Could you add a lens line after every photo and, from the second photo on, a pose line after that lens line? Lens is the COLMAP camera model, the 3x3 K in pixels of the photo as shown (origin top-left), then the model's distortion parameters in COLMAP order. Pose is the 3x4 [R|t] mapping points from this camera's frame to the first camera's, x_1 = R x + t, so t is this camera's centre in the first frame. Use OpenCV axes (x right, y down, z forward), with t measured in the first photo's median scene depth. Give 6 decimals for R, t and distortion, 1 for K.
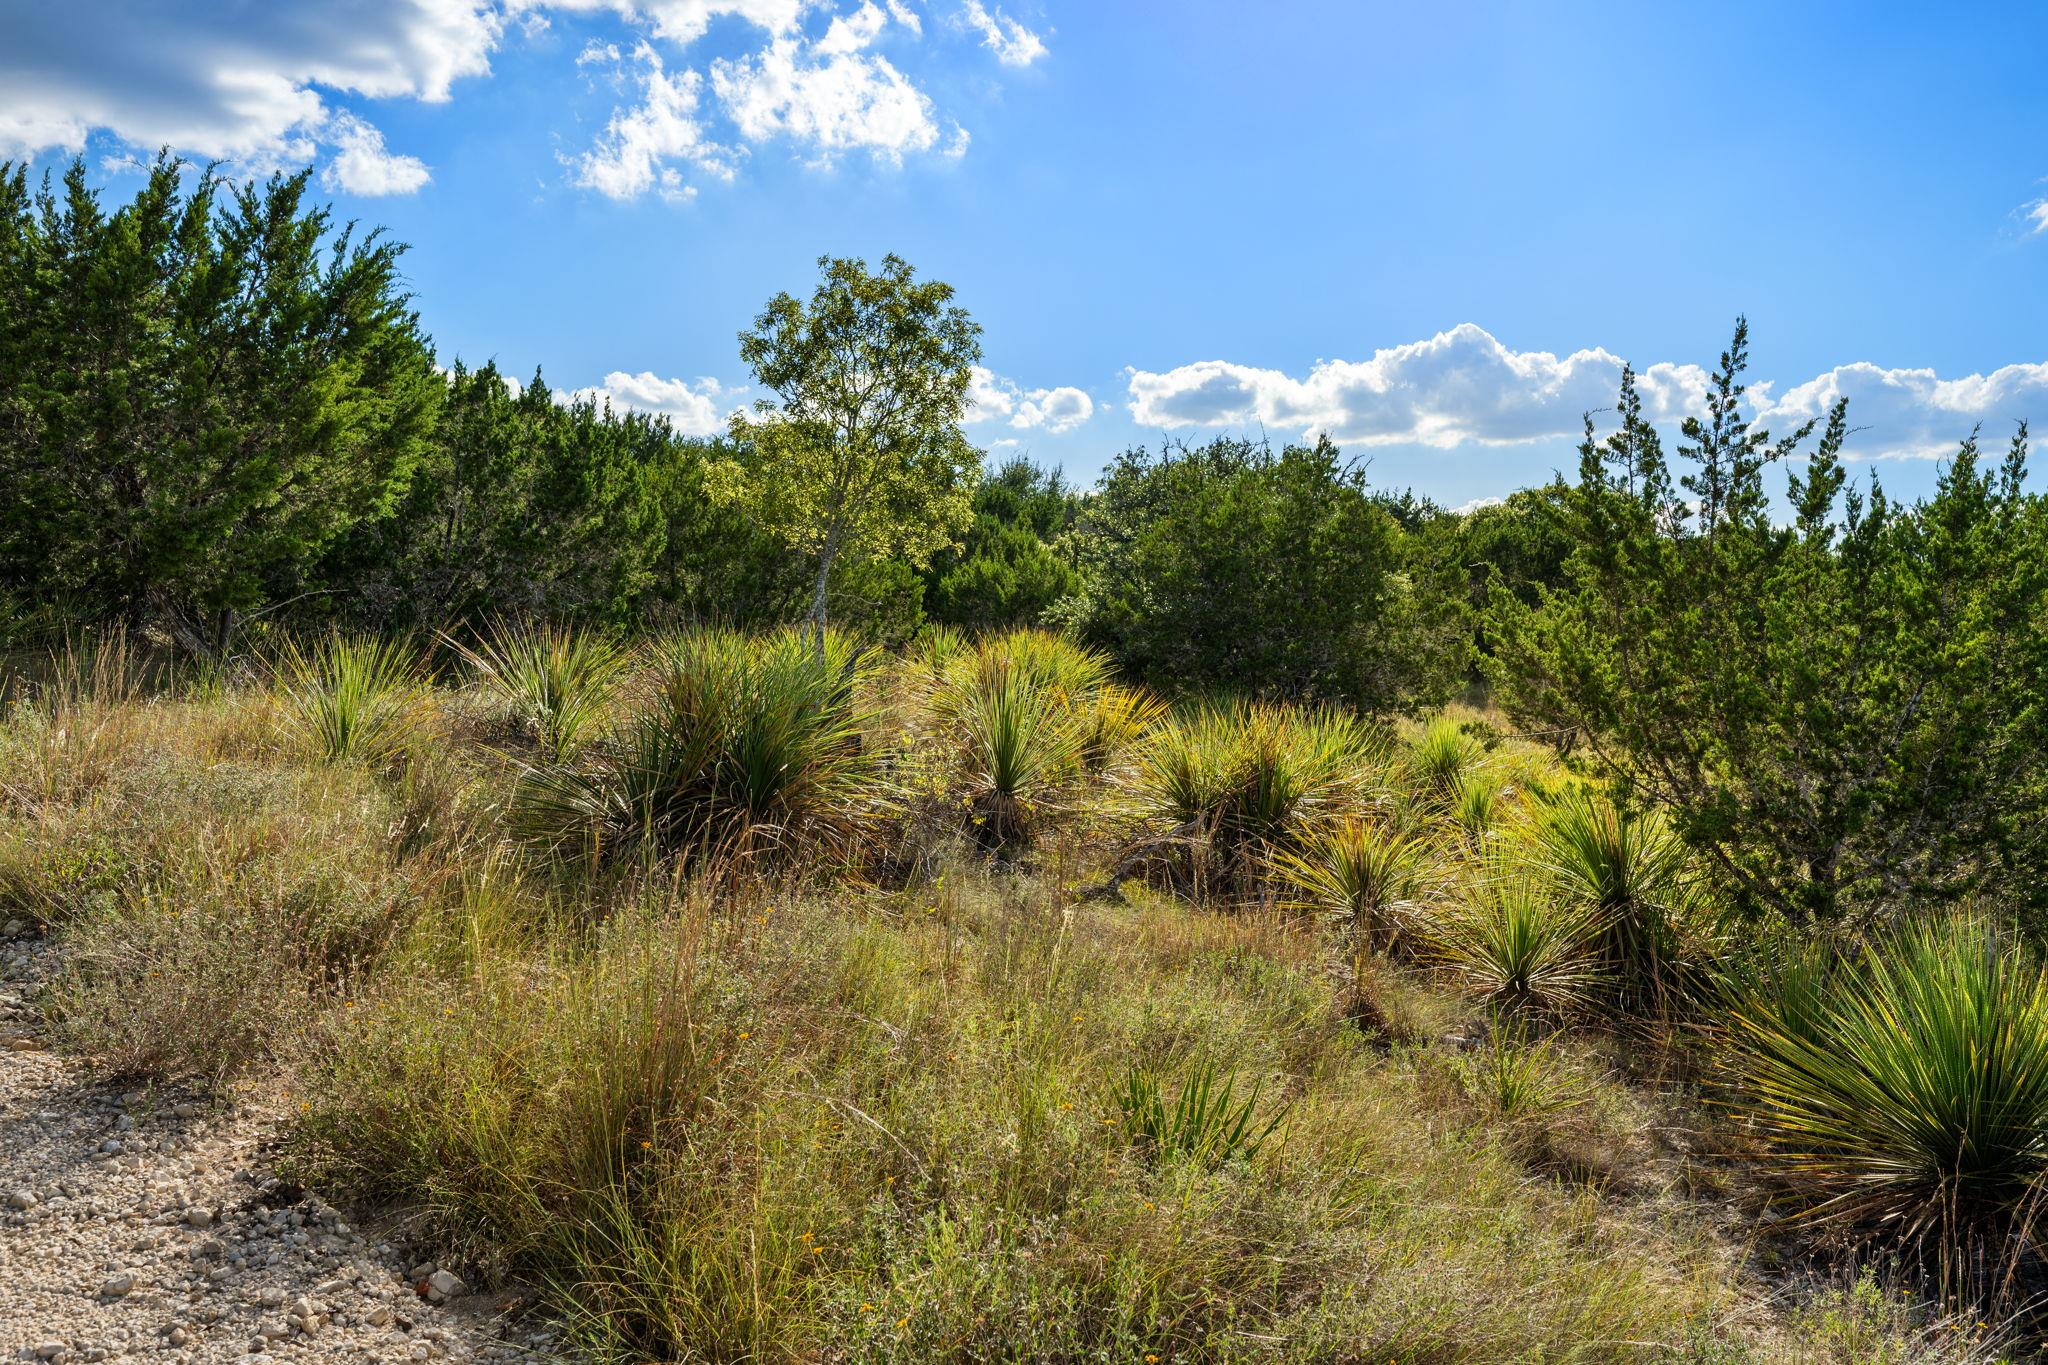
lens RADIAL K [[1785.7, 0, 1024.0], [0, 1785.7, 682.5], [0, 0, 1]] dist [-0.000780, -0.002878]
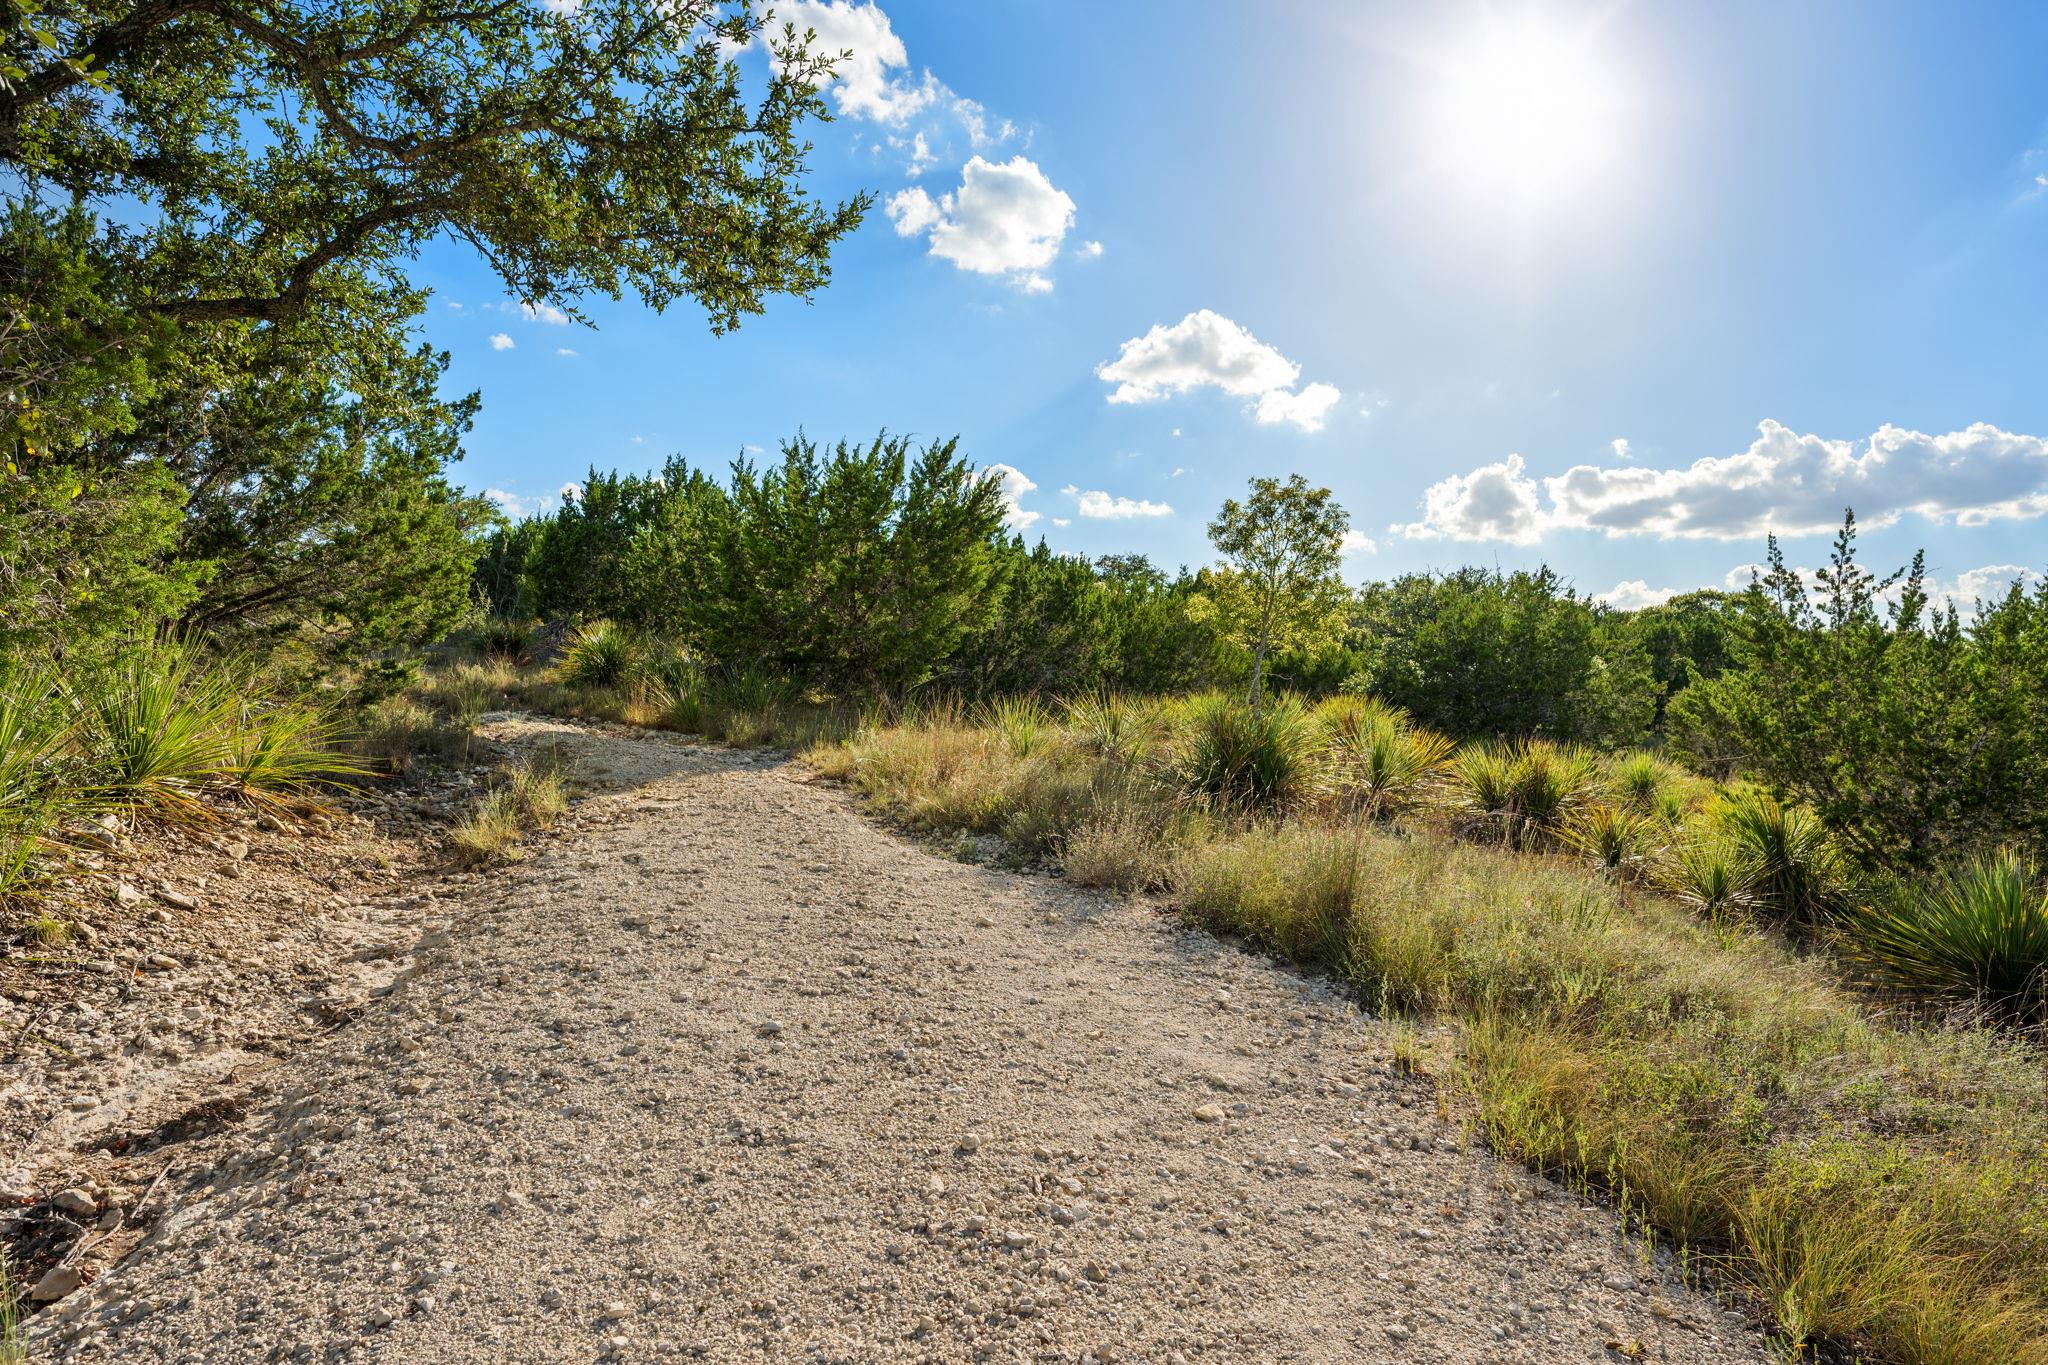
lens RADIAL K [[1228.7, 0, 1024.4], [0, 1228.7, 665.8], [0, 0, 1]] dist [-0.000745, 0.000622]
pose [[0.976439, -0.001697, -0.215787, -0.096163], [-0.009826, 0.998582, -0.052316, 0.009154], [0.215570, 0.053204, 0.975038, -0.247567]]
